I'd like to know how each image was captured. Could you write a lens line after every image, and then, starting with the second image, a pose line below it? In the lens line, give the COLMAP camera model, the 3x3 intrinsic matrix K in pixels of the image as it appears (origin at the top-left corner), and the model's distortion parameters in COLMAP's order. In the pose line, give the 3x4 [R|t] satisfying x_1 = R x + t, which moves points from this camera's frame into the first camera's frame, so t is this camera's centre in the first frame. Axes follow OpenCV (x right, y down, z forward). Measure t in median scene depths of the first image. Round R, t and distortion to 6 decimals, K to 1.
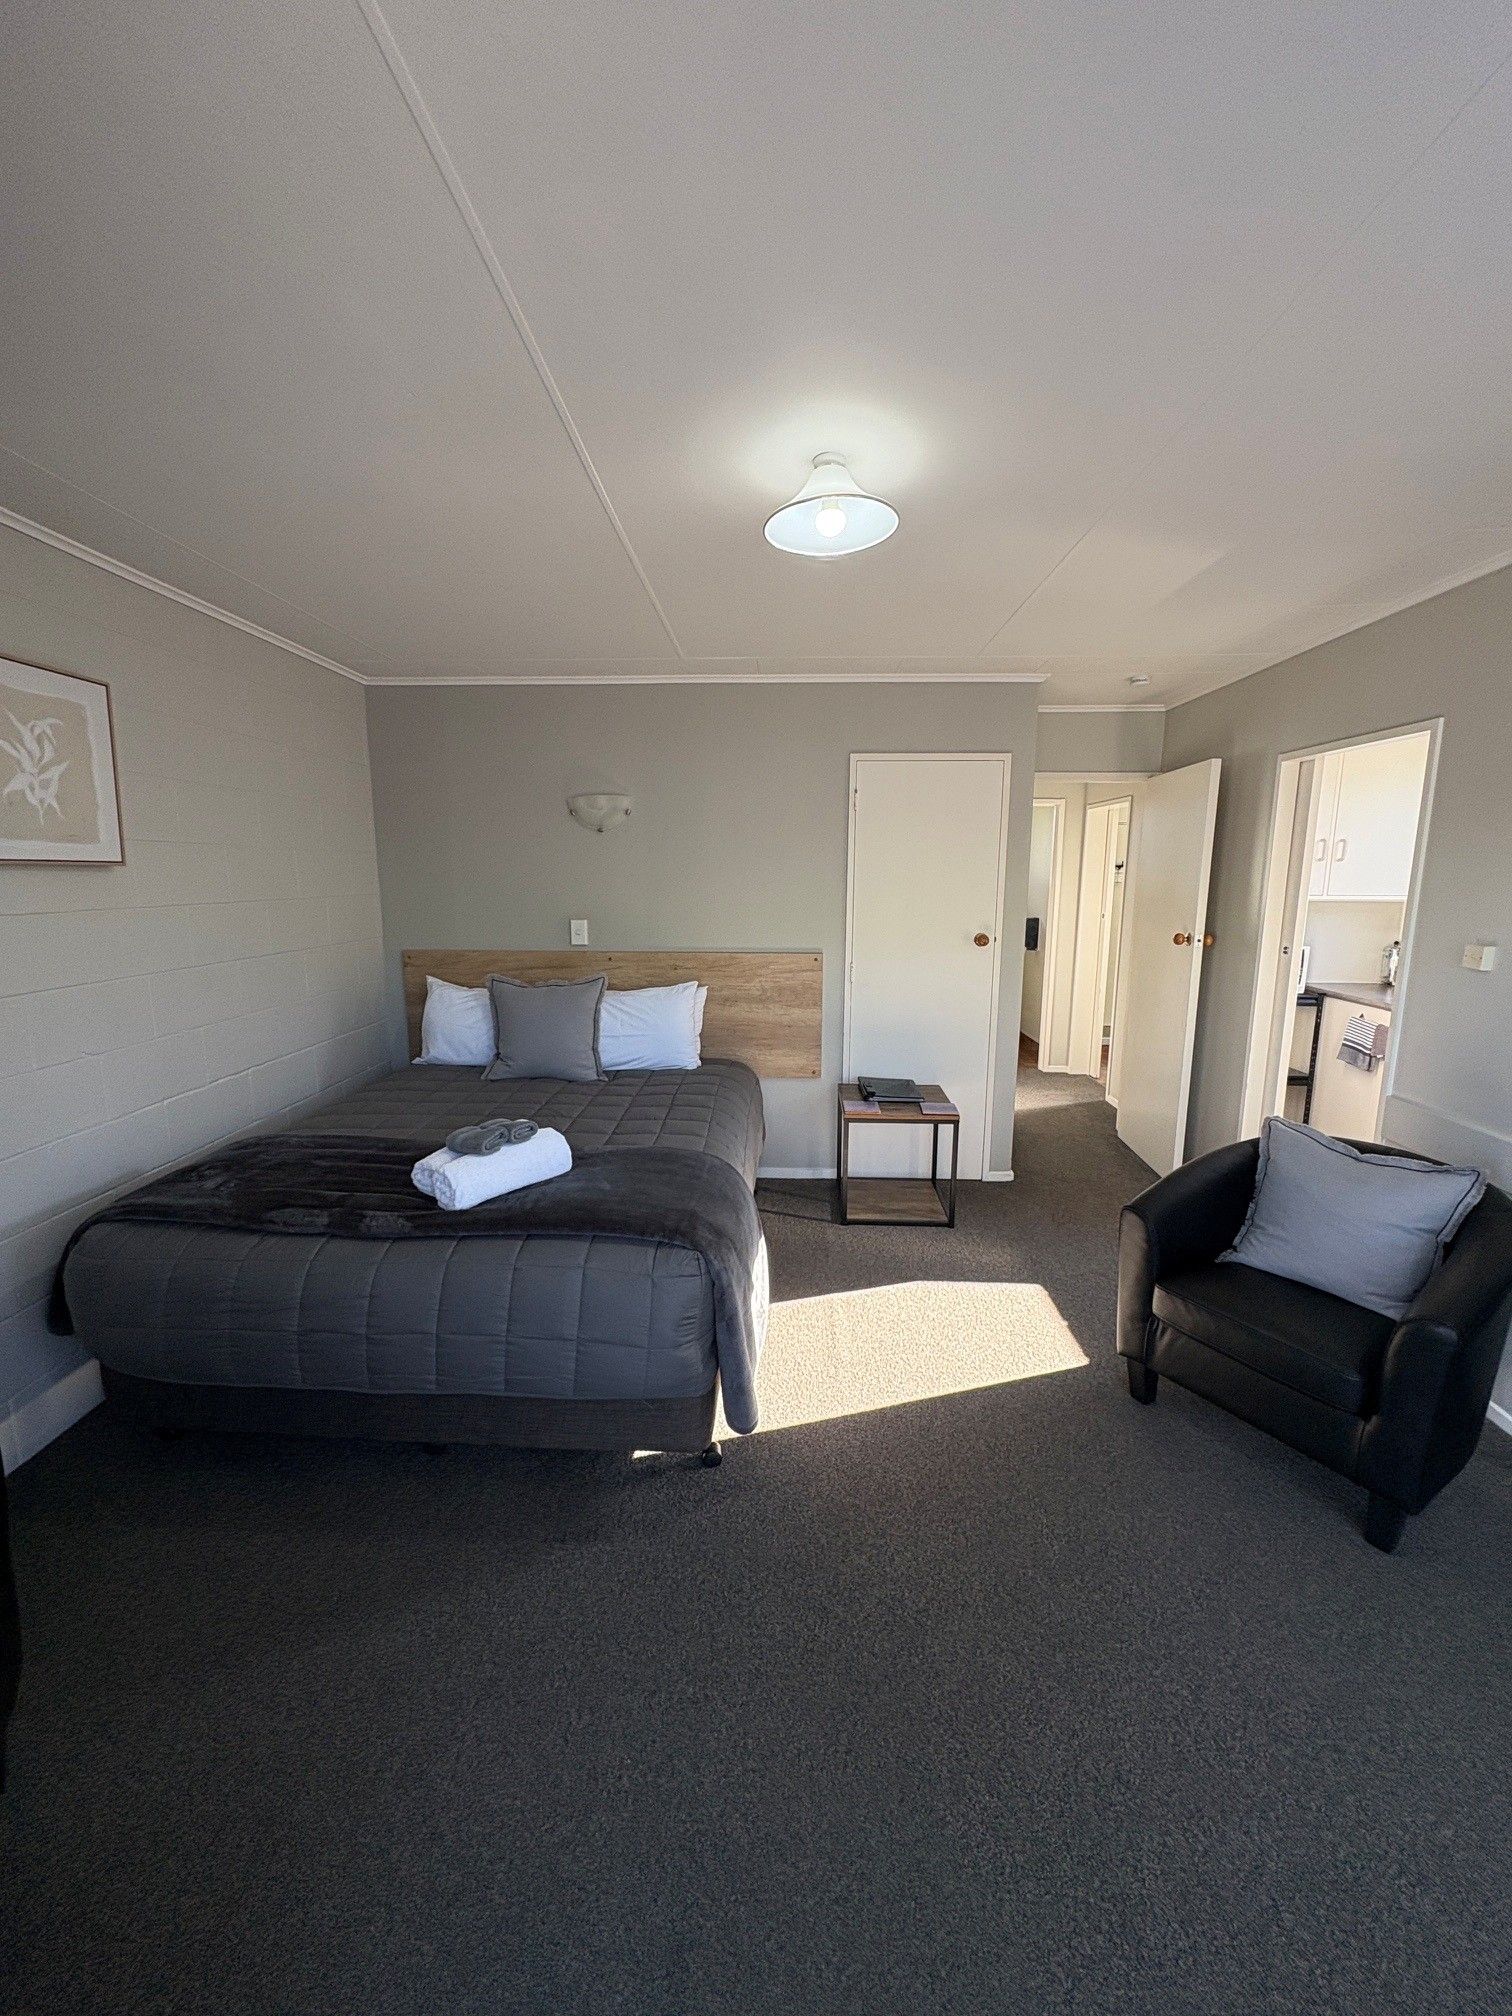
lens RADIAL K [[796.5, 0, 756.0], [0, 796.5, 1008.0], [0, 0, 1]] dist [-0.002522, 0.000621]
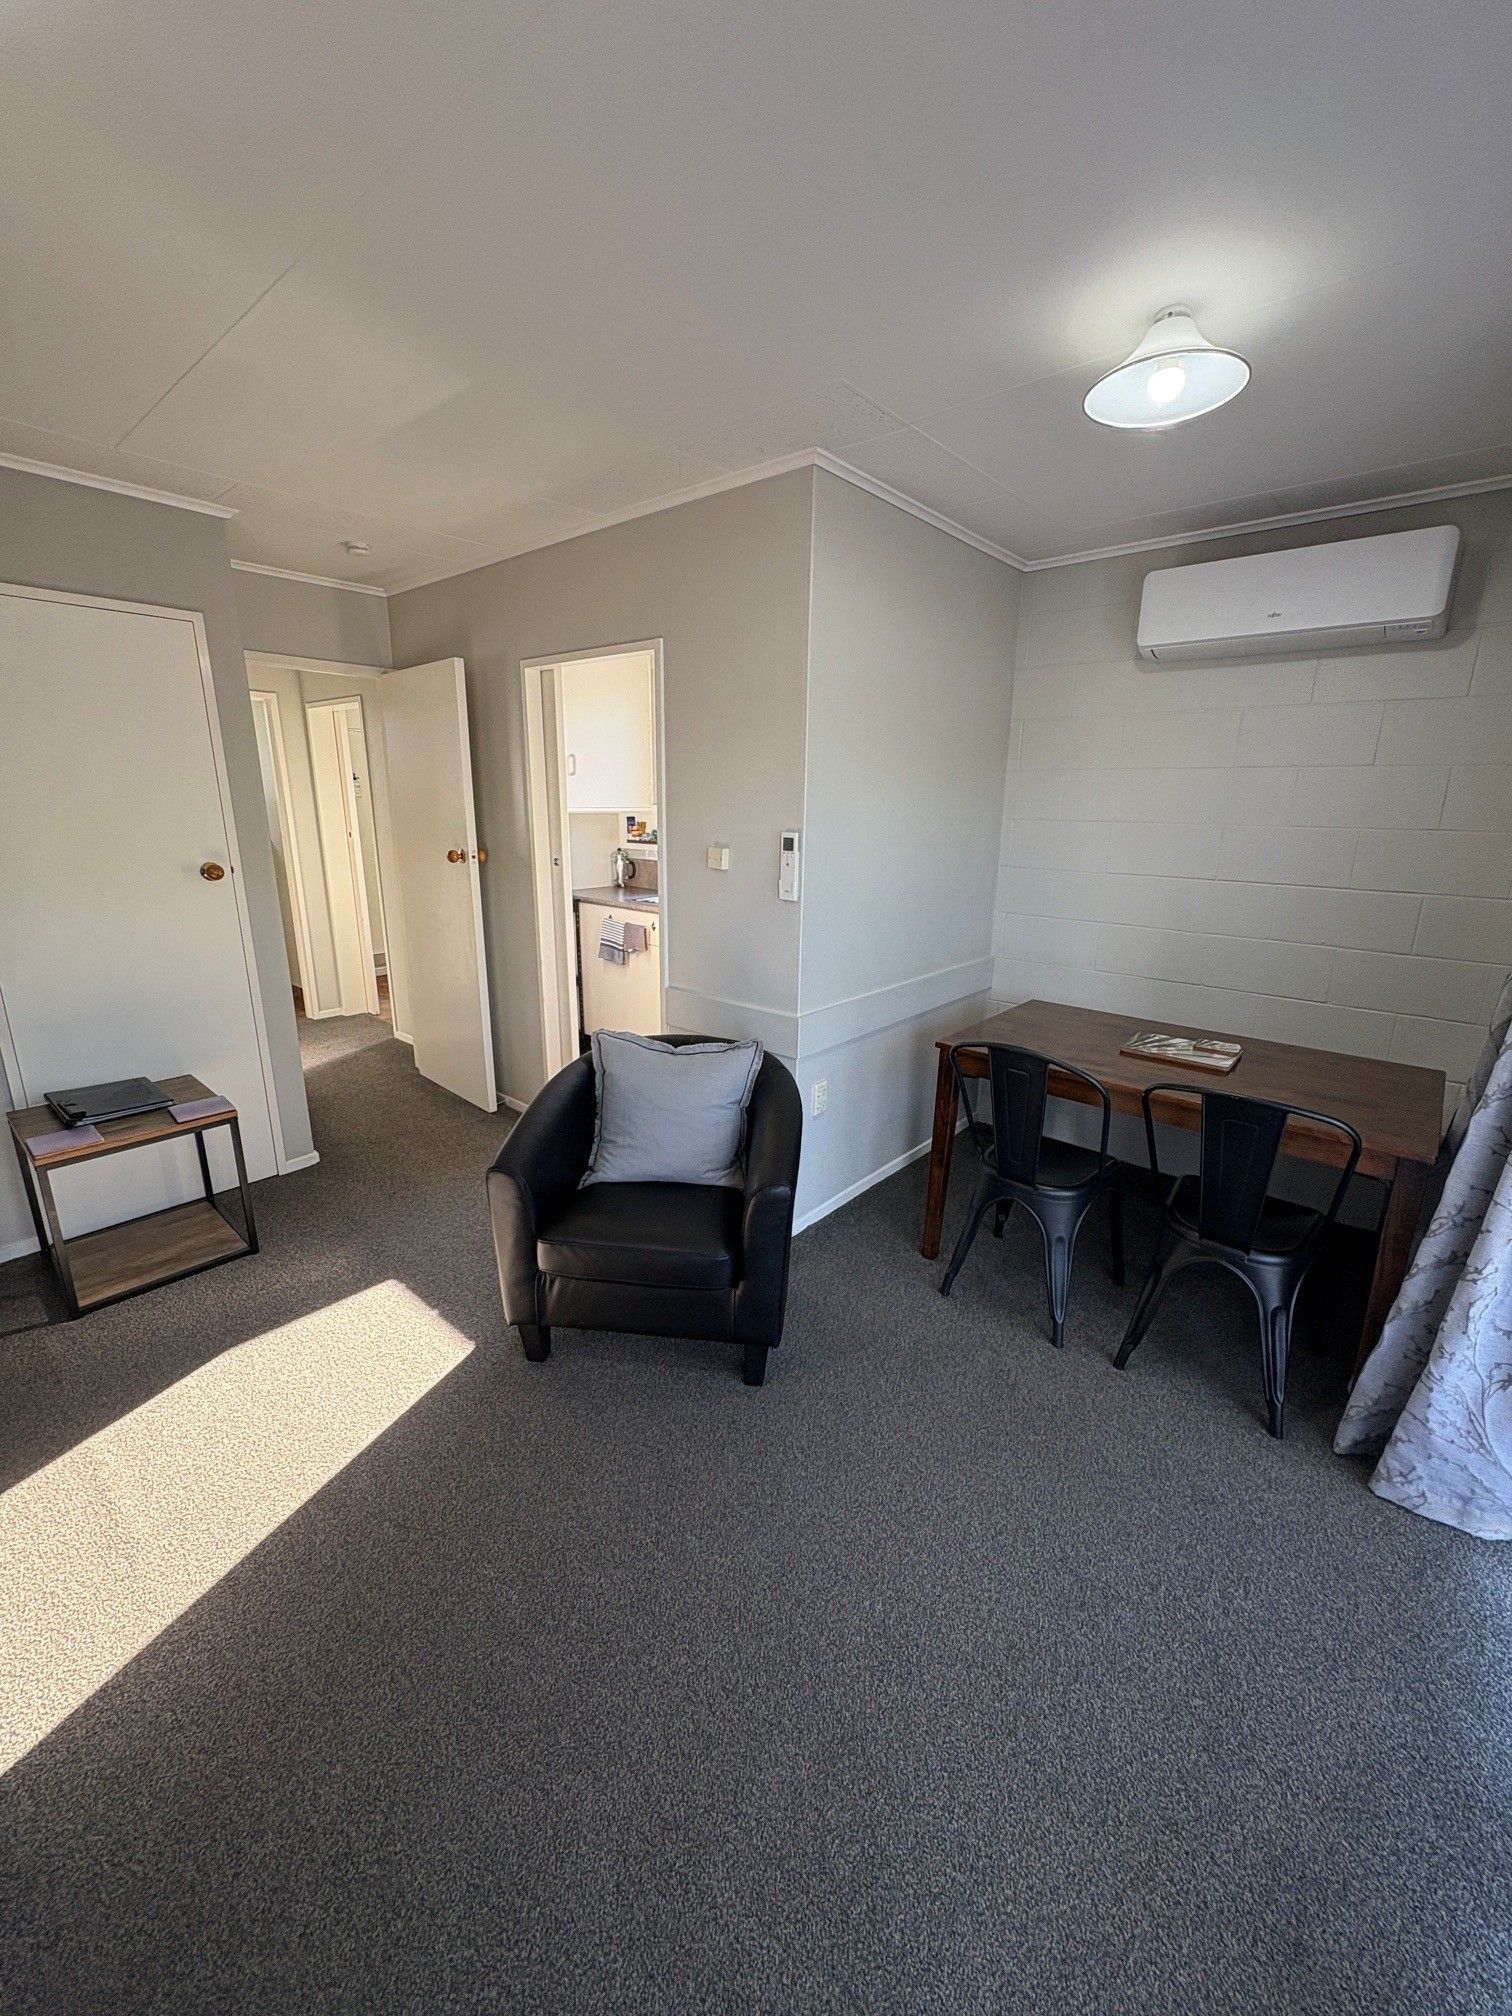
lens RADIAL K [[796.5, 0, 756.0], [0, 796.5, 1008.0], [0, 0, 1]] dist [-0.002522, 0.000621]
pose [[0.622550, -0.196779, 0.757436, 0.012839], [0.120857, 0.980434, 0.155379, -0.016463], [-0.773192, -0.005190, 0.634151, 0.151249]]
